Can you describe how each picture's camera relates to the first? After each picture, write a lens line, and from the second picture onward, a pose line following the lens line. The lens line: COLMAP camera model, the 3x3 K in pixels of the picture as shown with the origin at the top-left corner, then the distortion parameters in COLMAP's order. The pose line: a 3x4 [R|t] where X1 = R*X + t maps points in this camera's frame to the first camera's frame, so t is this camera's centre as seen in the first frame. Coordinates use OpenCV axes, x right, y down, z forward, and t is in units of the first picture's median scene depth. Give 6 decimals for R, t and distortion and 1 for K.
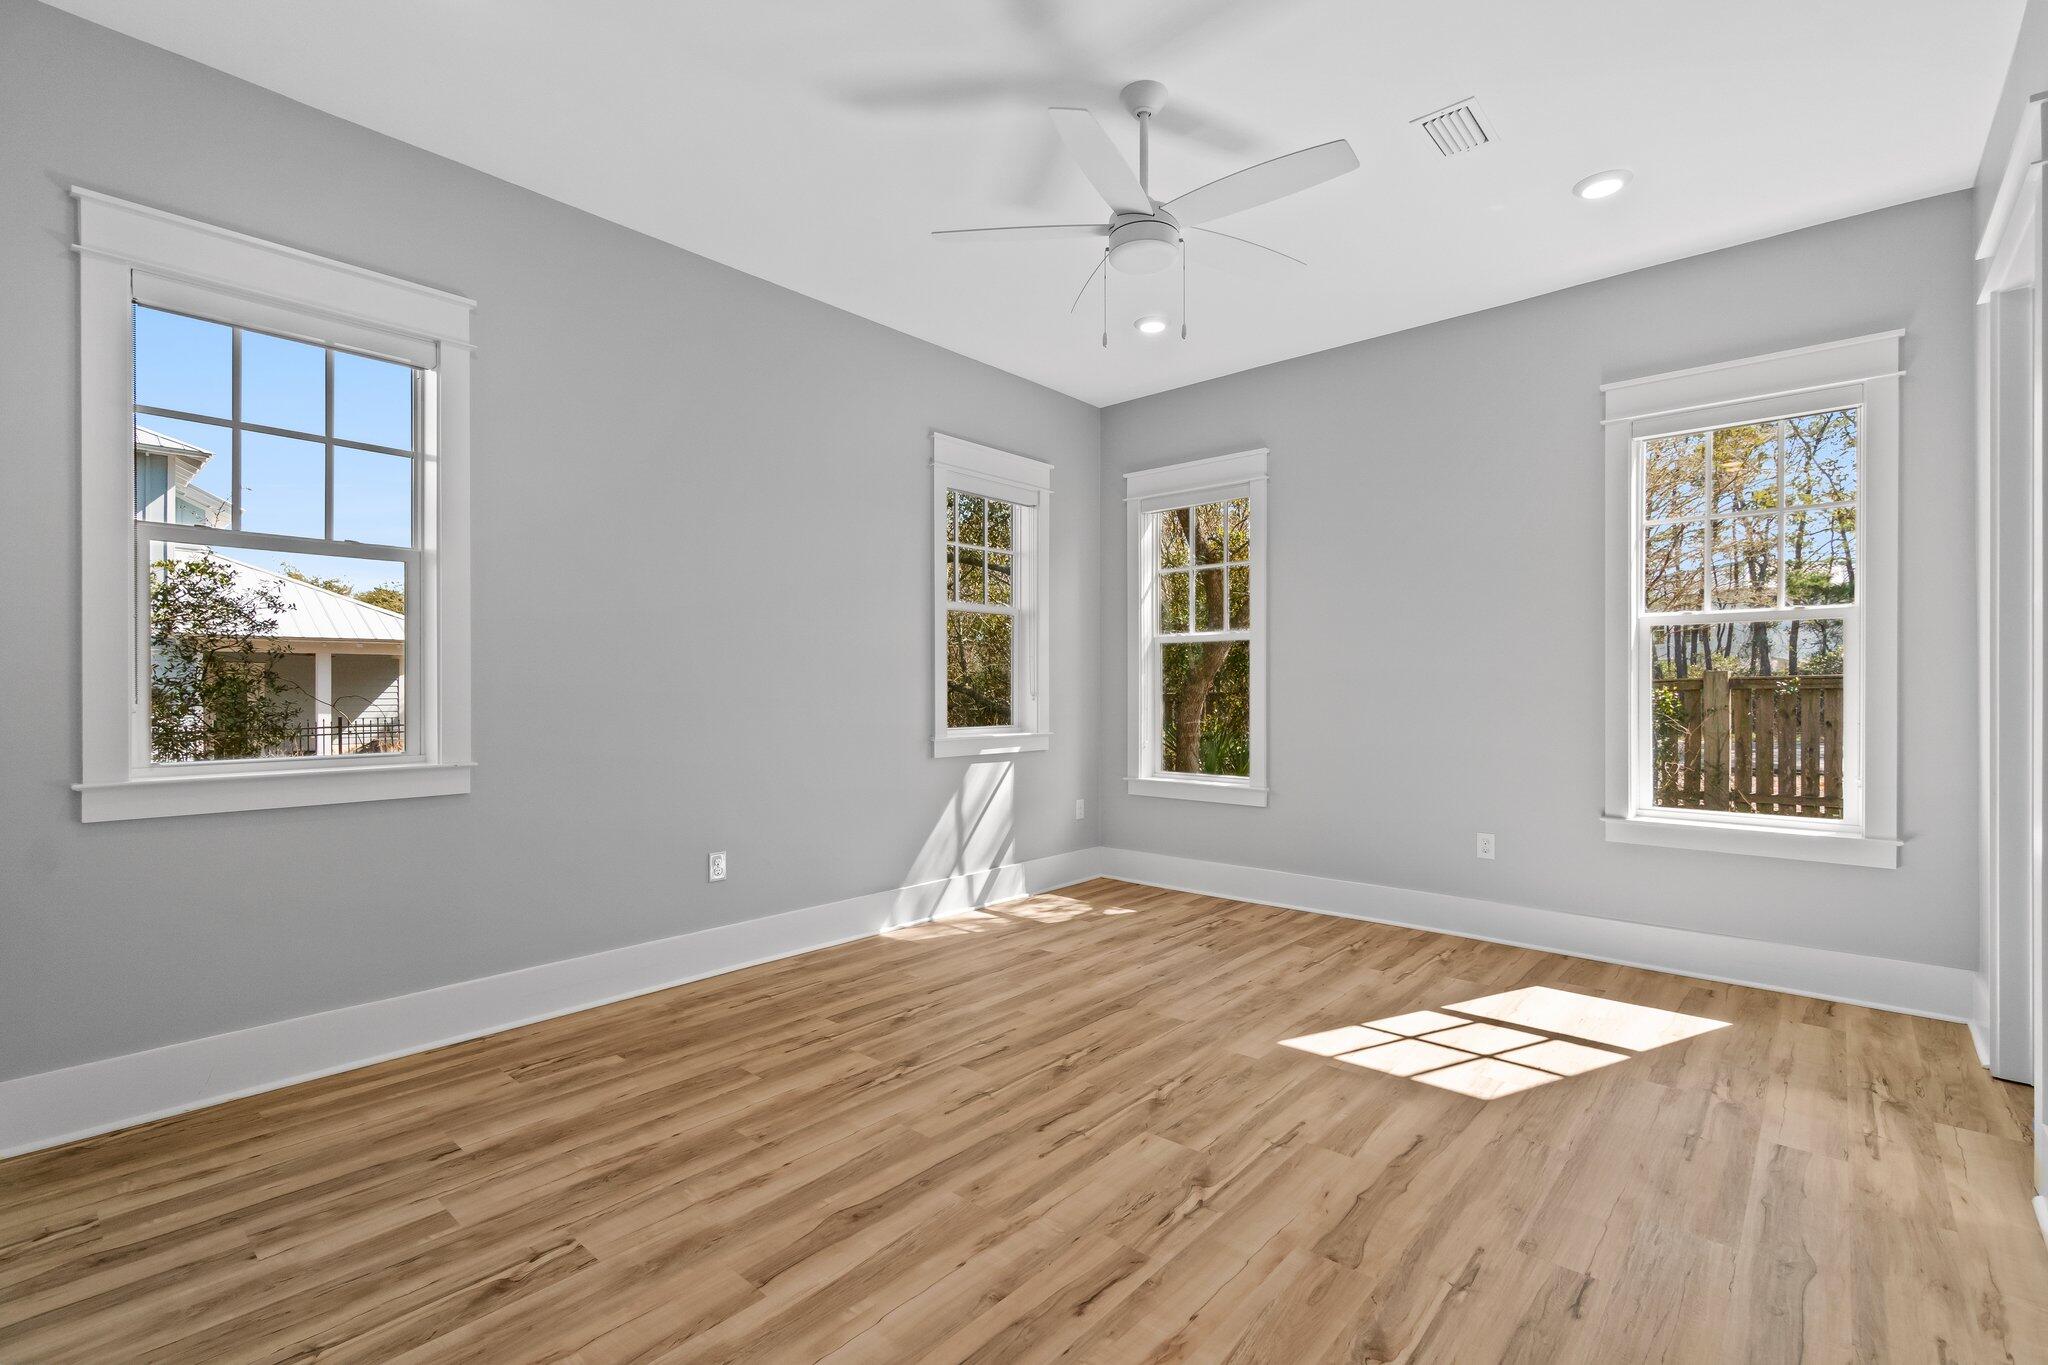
lens RADIAL K [[884.9, 0, 1025.4], [0, 884.9, 683.2], [0, 0, 1]] dist [-0.005116, 0.000589]
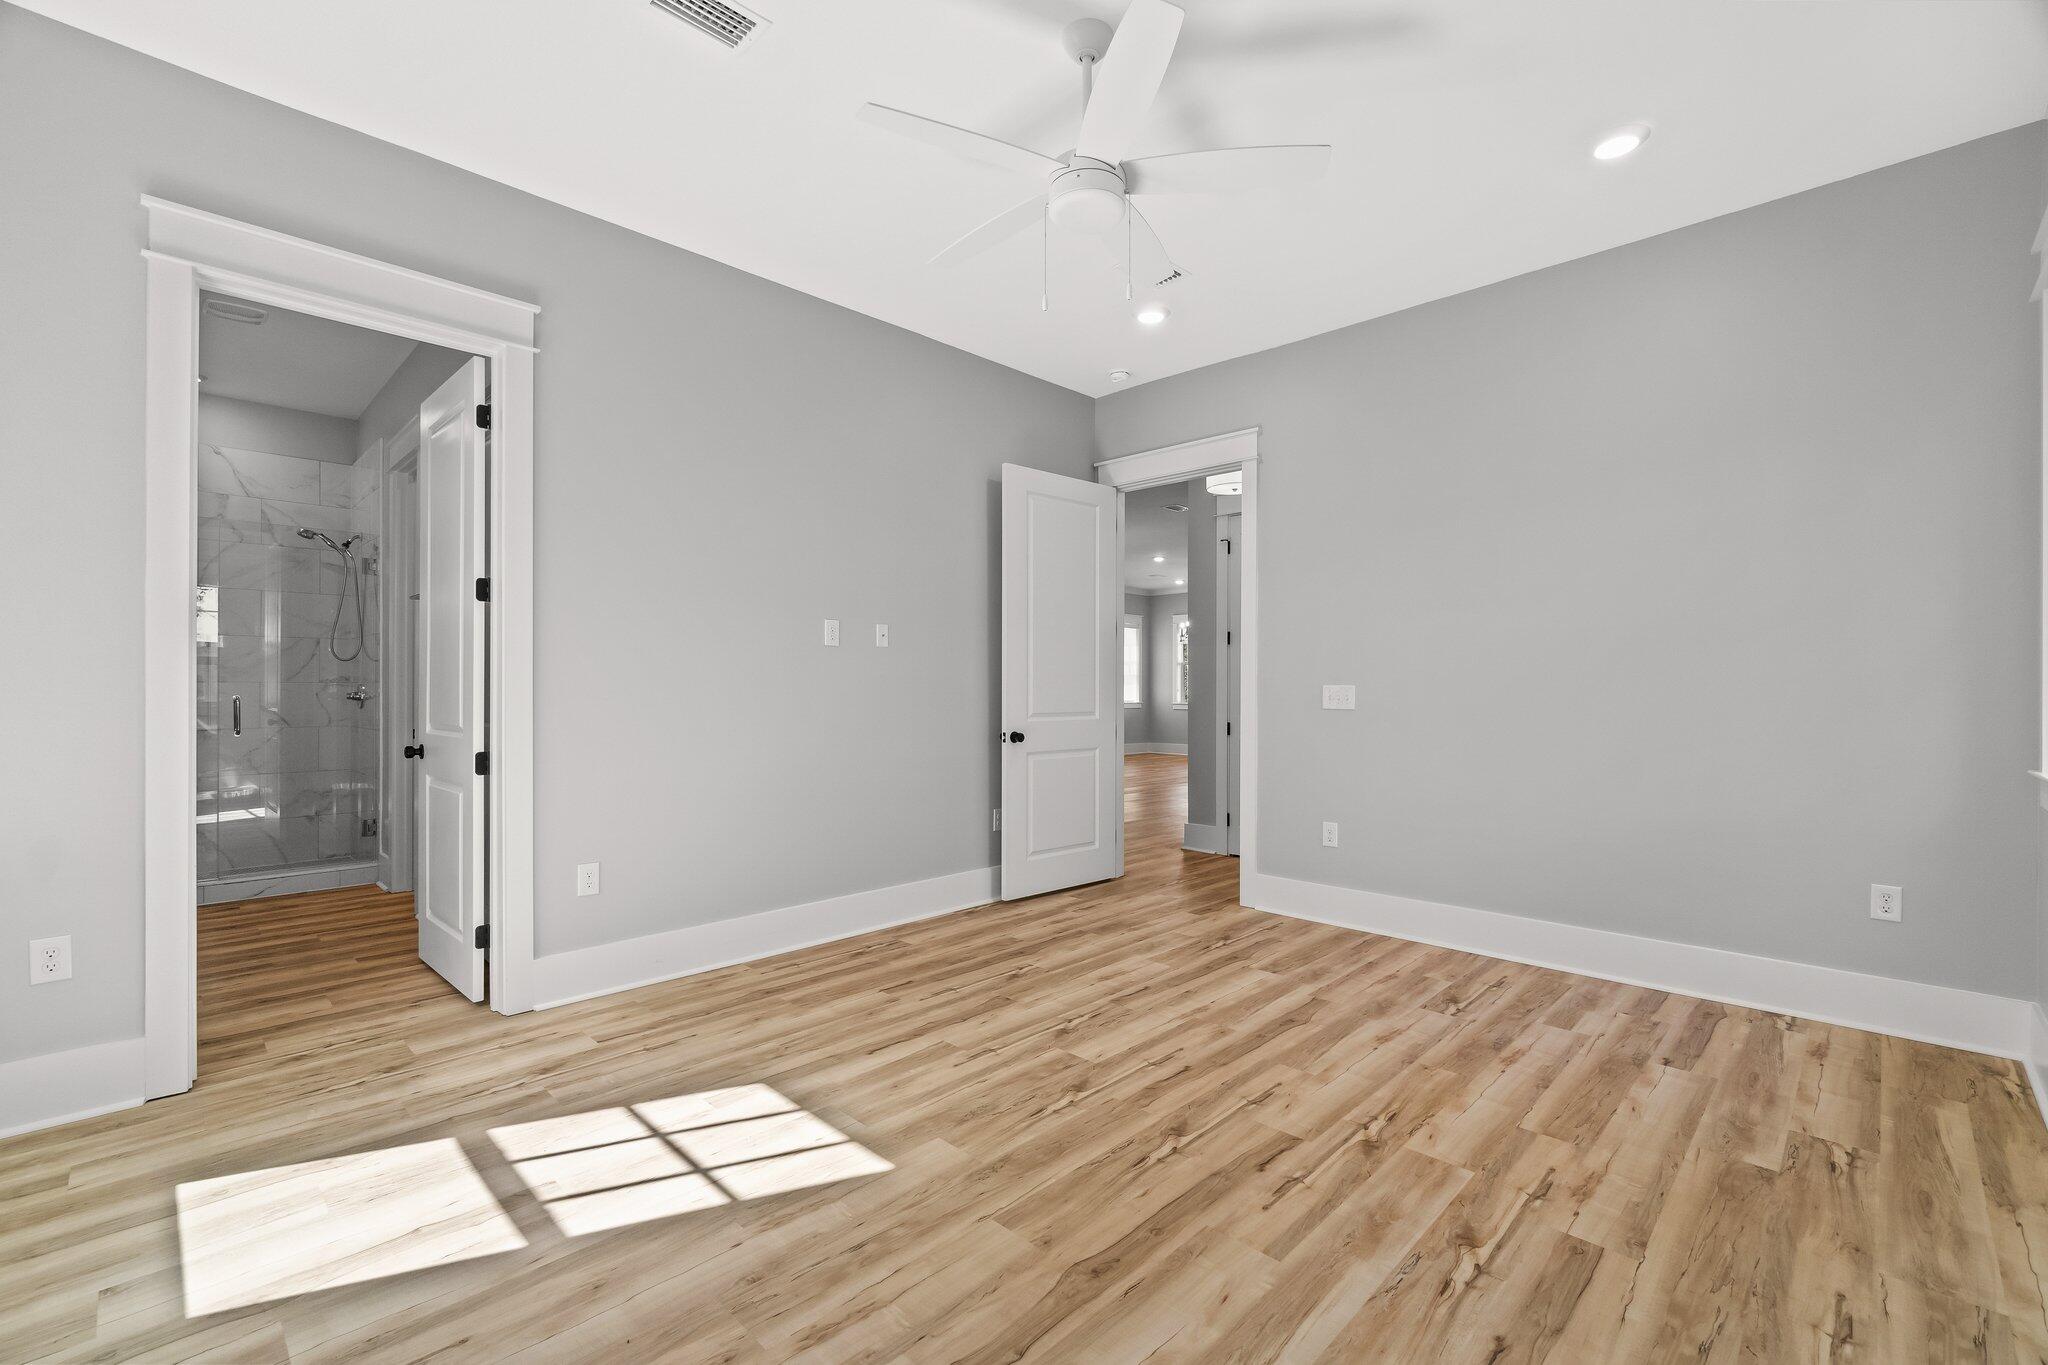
lens RADIAL K [[884.9, 0, 1021.1], [0, 884.9, 690.4], [0, 0, 1]] dist [-0.005116, 0.000589]
pose [[-0.998623, -0.002675, 0.052396, 0.167685], [-0.002903, 0.999987, -0.004267, 0.017906], [-0.052384, -0.004414, -0.998617, 2.084634]]
